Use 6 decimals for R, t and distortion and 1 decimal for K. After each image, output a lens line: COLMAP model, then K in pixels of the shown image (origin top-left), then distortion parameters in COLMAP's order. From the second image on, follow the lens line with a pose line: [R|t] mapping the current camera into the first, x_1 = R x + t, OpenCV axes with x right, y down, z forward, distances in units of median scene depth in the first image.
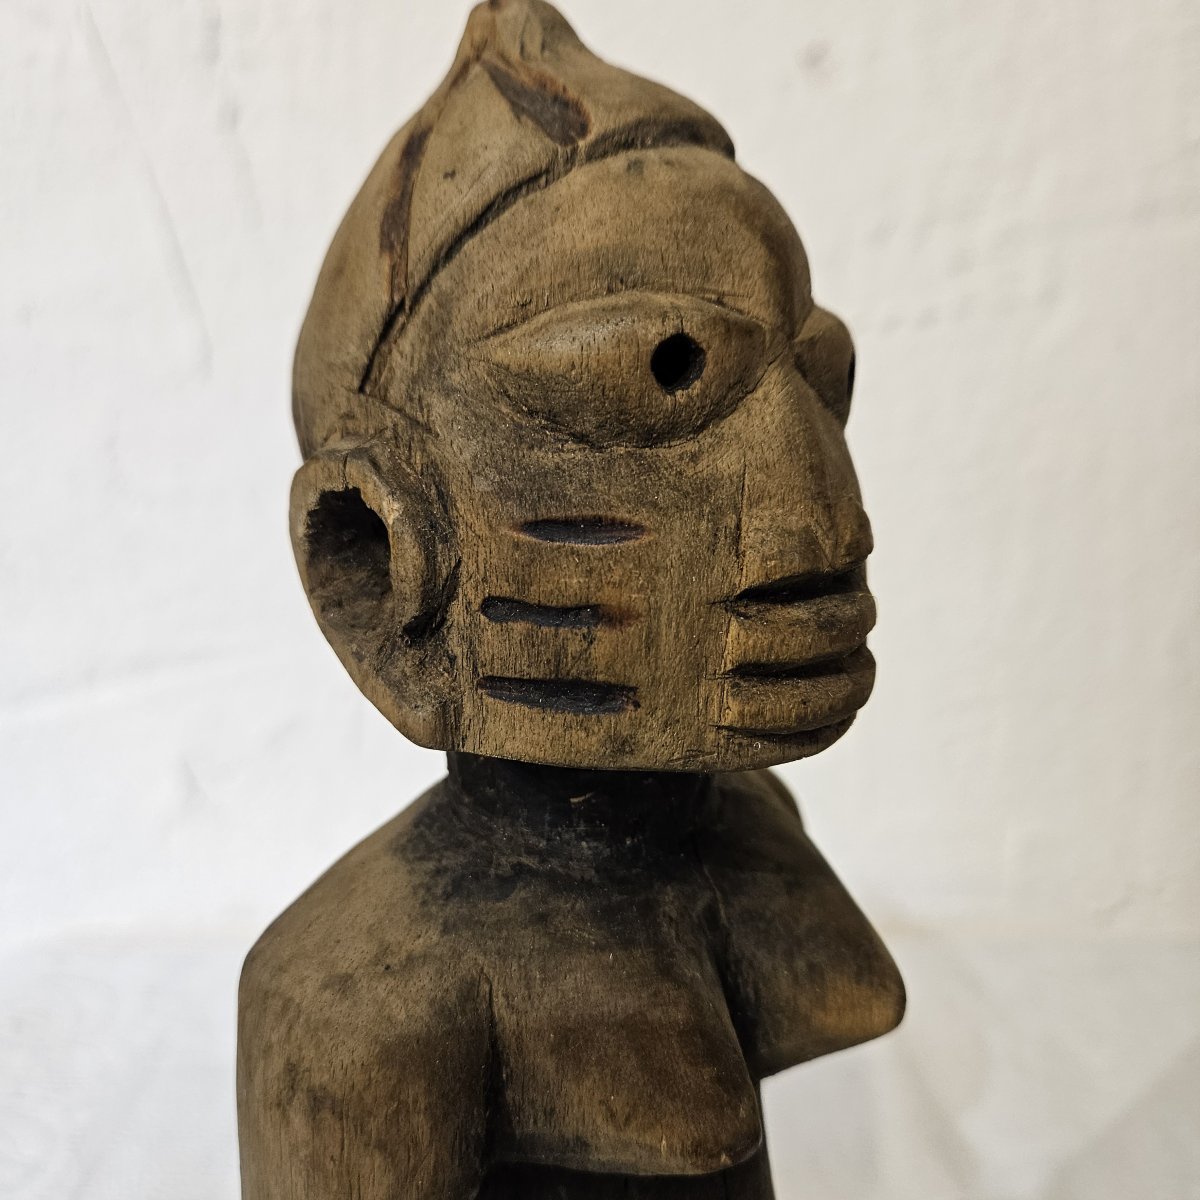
lens RADIAL K [[1102.9, 0, 584.4], [0, 1102.9, 618.8], [0, 0, 1]] dist [0.023823, -0.060911]
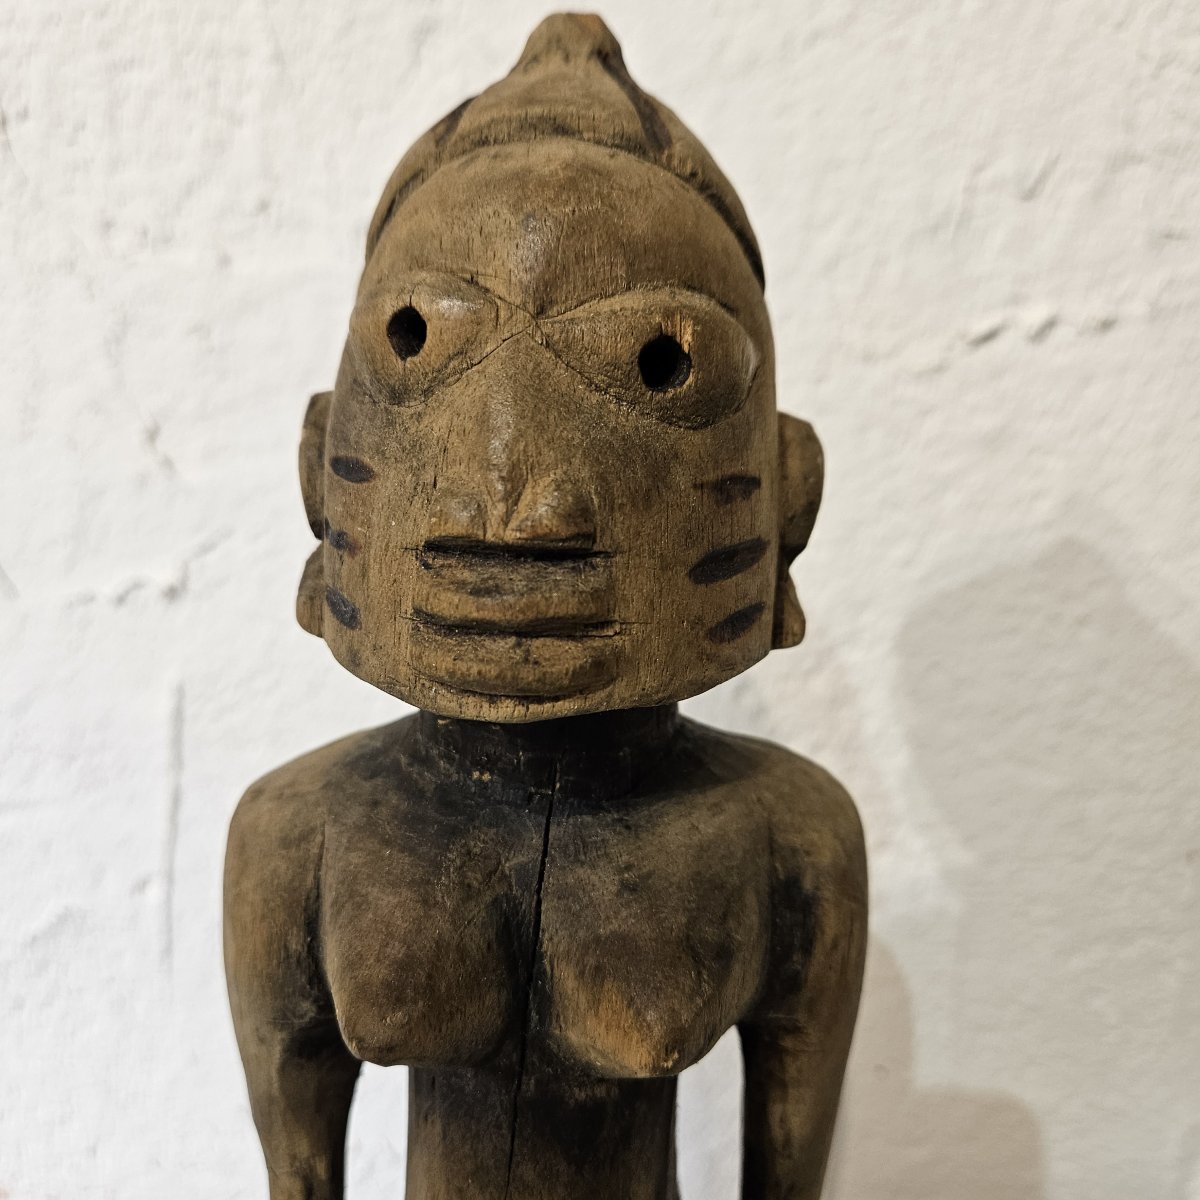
lens RADIAL K [[1096.5, 0, 592.6], [0, 1096.5, 607.4], [0, 0, 1]] dist [0.035833, -0.076748]
pose [[0.691507, 0.211756, -0.690635, 0.980880], [-0.230102, 0.970838, 0.067277, -0.071227], [0.684742, 0.112394, 0.720067, 0.323224]]
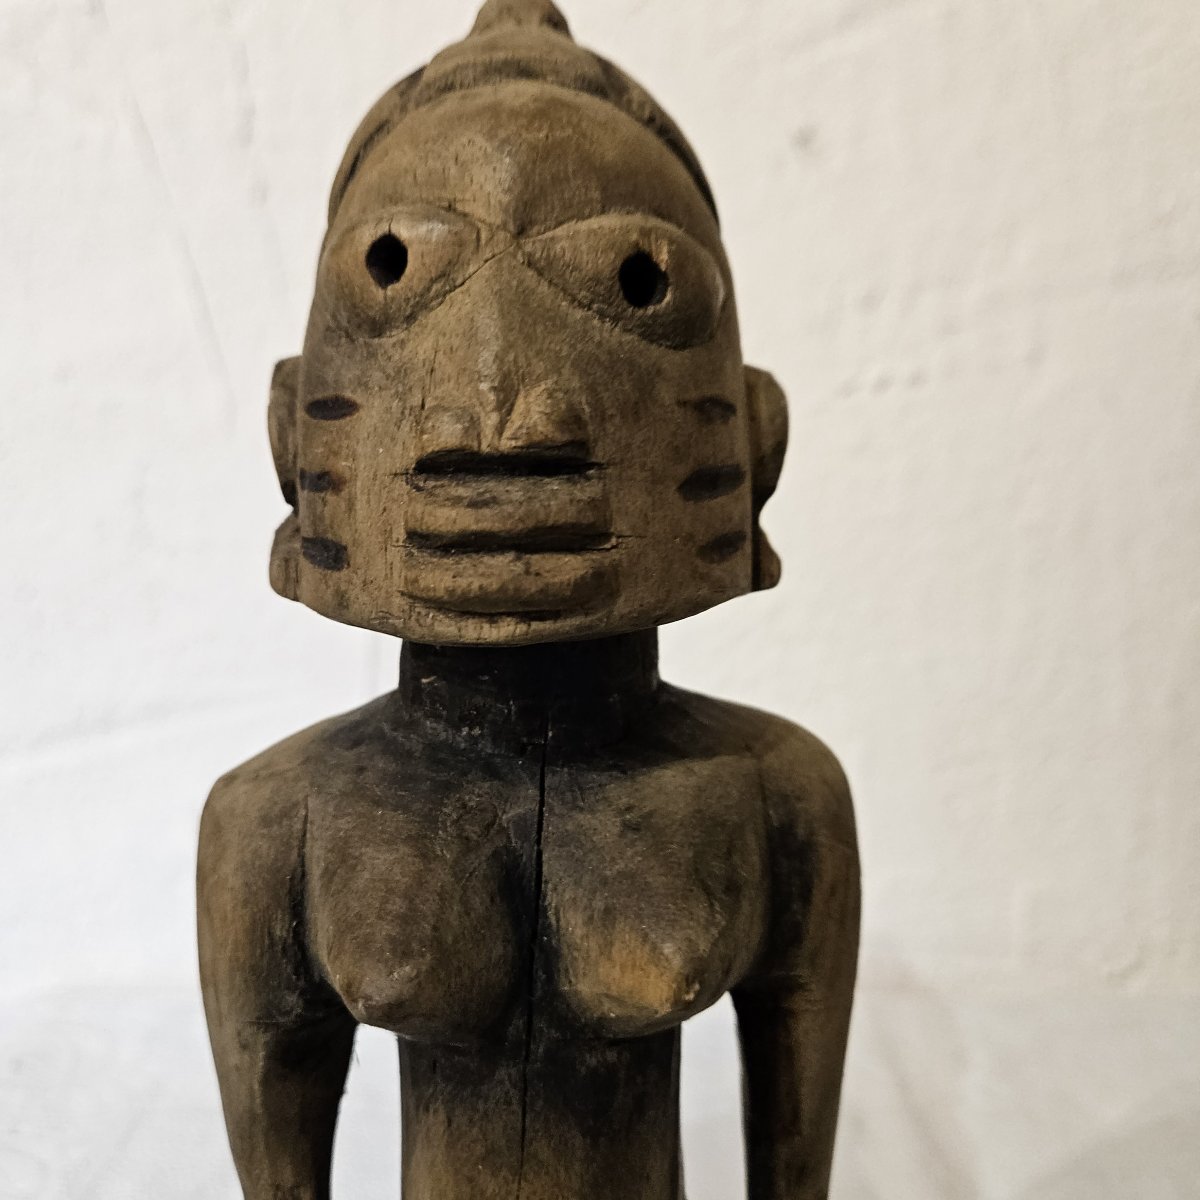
lens RADIAL K [[1096.5, 0, 592.6], [0, 1096.5, 607.4], [0, 0, 1]] dist [0.035833, -0.076748]
pose [[0.754715, 0.110092, -0.646750, 0.946035], [-0.172573, 0.984416, -0.033810, 0.114317], [0.632949, 0.137129, 0.761952, 0.294673]]
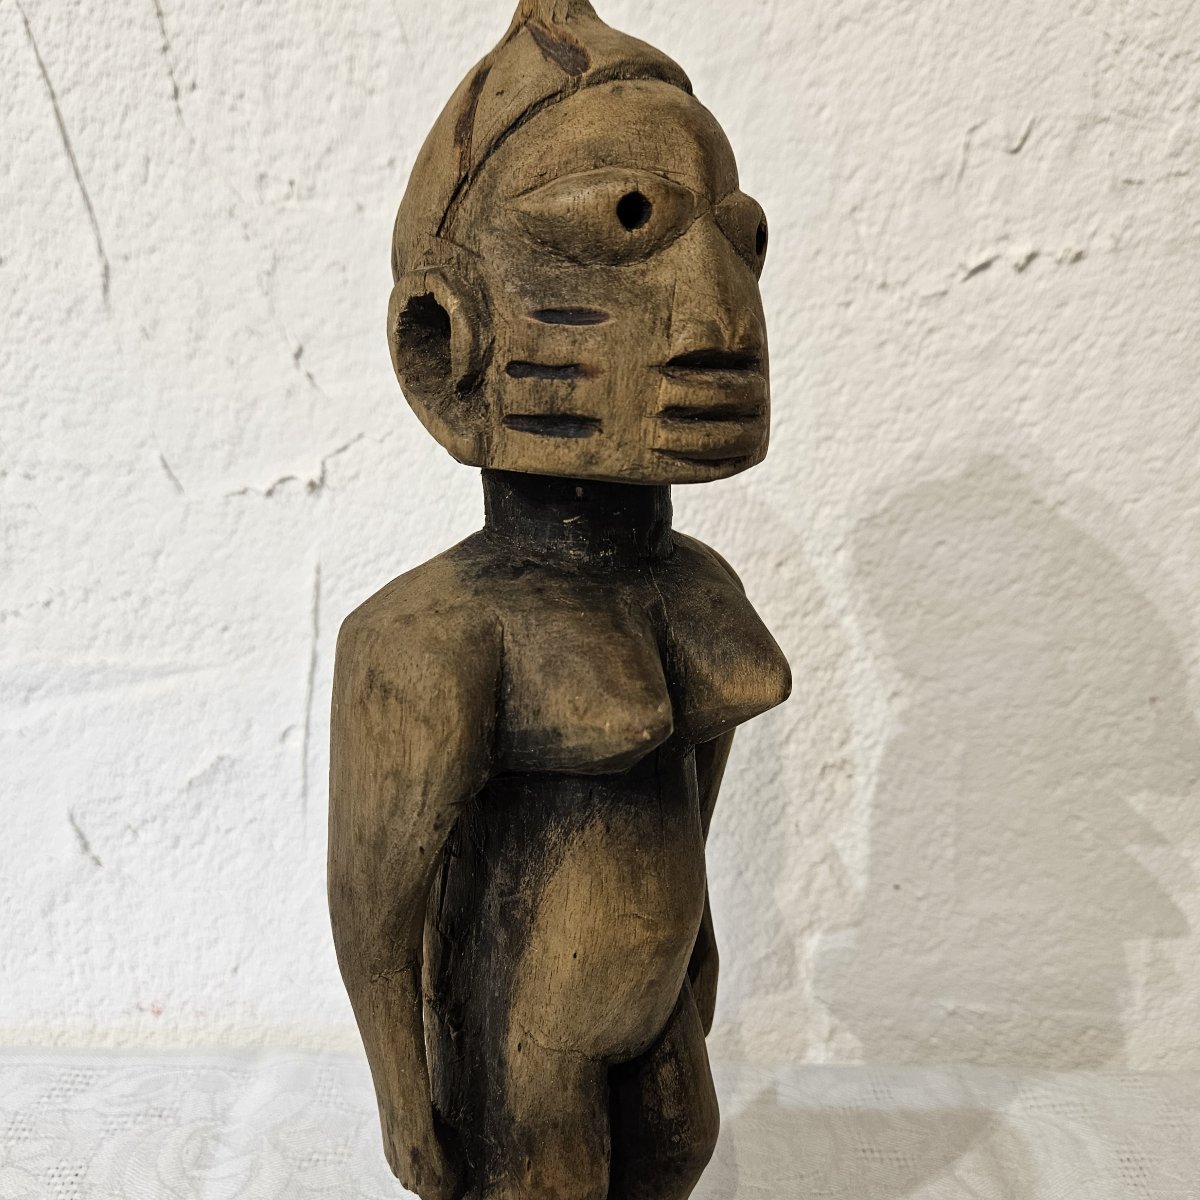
lens RADIAL K [[1048.2, 0, 601.3], [0, 1048.2, 597.1], [0, 0, 1]] dist [0.040204, -0.051966]
pose [[0.997776, 0.048862, -0.045345, 0.124140], [-0.049323, 0.998741, -0.009094, 0.318850], [0.044843, 0.011310, 0.998930, -0.481722]]
